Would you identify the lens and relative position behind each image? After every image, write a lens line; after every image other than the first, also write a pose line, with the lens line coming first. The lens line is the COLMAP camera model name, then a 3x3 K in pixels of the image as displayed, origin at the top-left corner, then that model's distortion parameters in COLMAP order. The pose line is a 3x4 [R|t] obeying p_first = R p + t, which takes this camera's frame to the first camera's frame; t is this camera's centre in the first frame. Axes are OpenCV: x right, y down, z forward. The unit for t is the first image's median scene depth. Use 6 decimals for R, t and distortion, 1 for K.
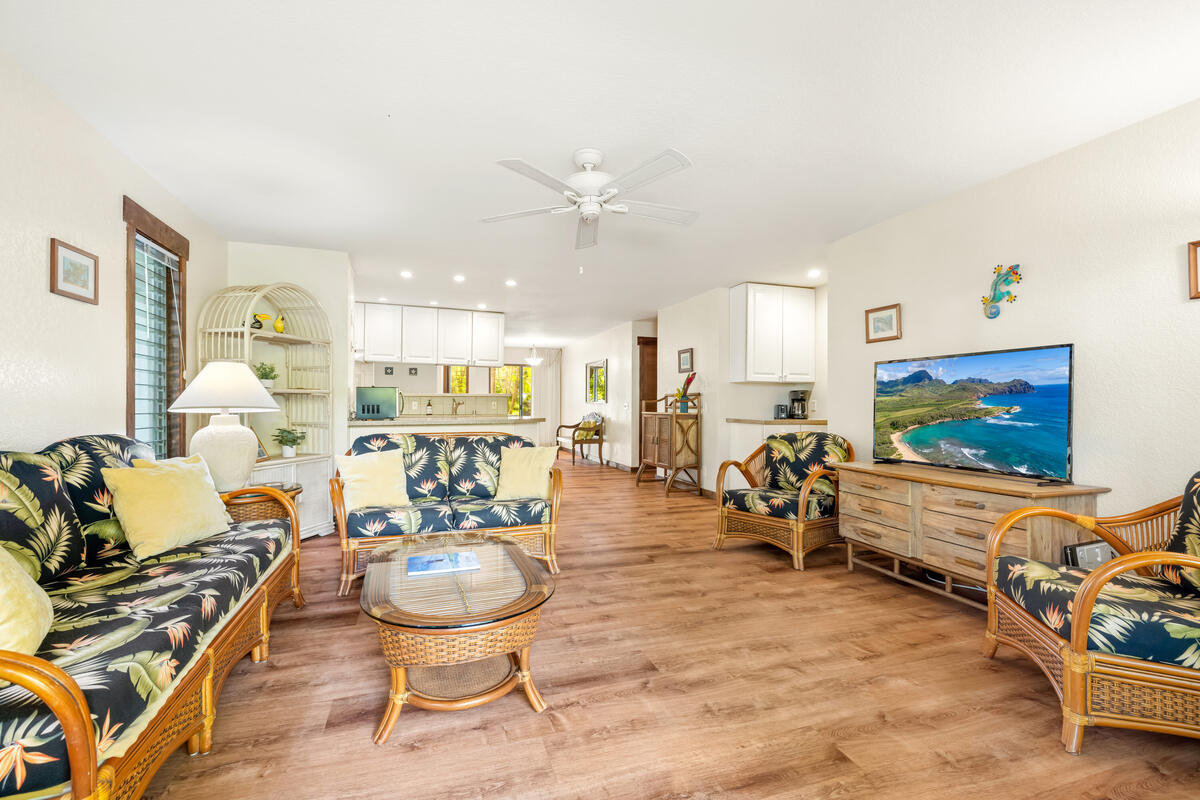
lens RADIAL K [[521.7, 0, 597.2], [0, 521.7, 403.8], [0, 0, 1]] dist [0.008900, -0.000463]
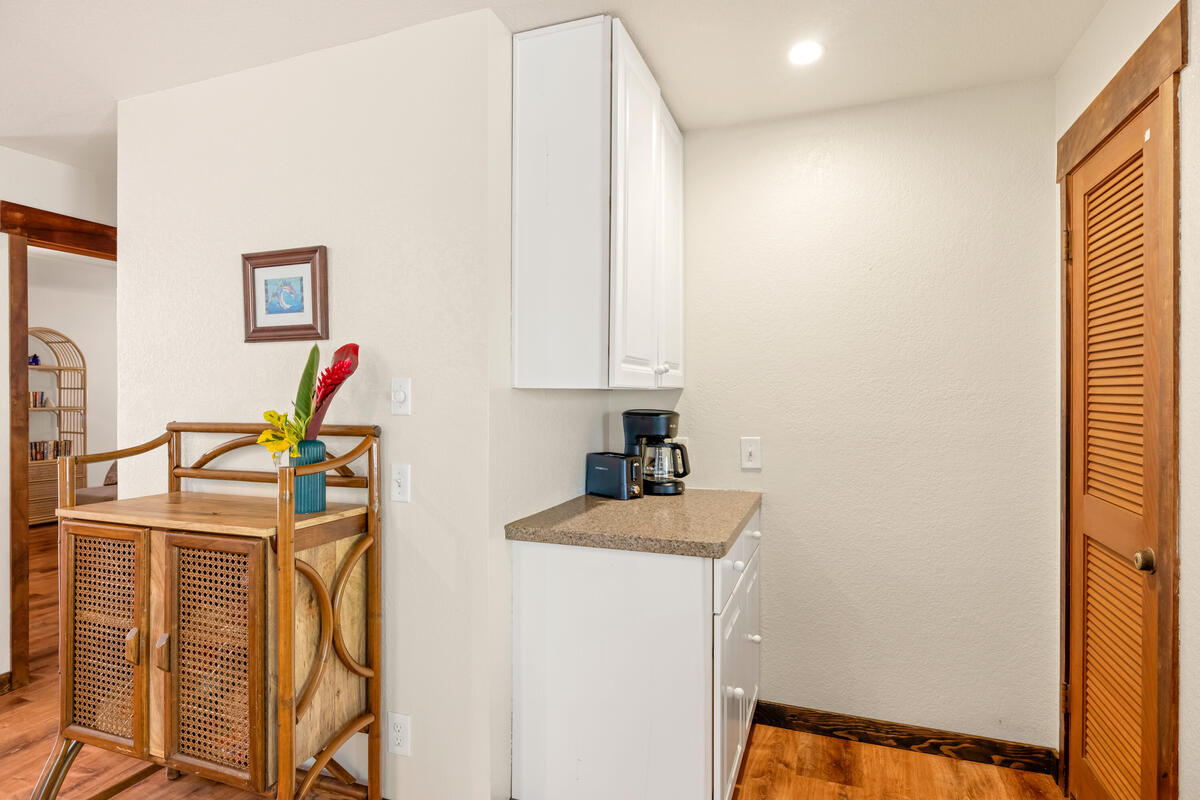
lens RADIAL K [[635.2, 0, 600.7], [0, 635.2, 396.0], [0, 0, 1]] dist [-0.002315, -0.000190]
pose [[0.627638, -0.010561, 0.778433, 0.025887], [0.001817, 0.999925, 0.012100, -0.039331], [-0.778503, -0.006180, 0.627610, 0.723031]]
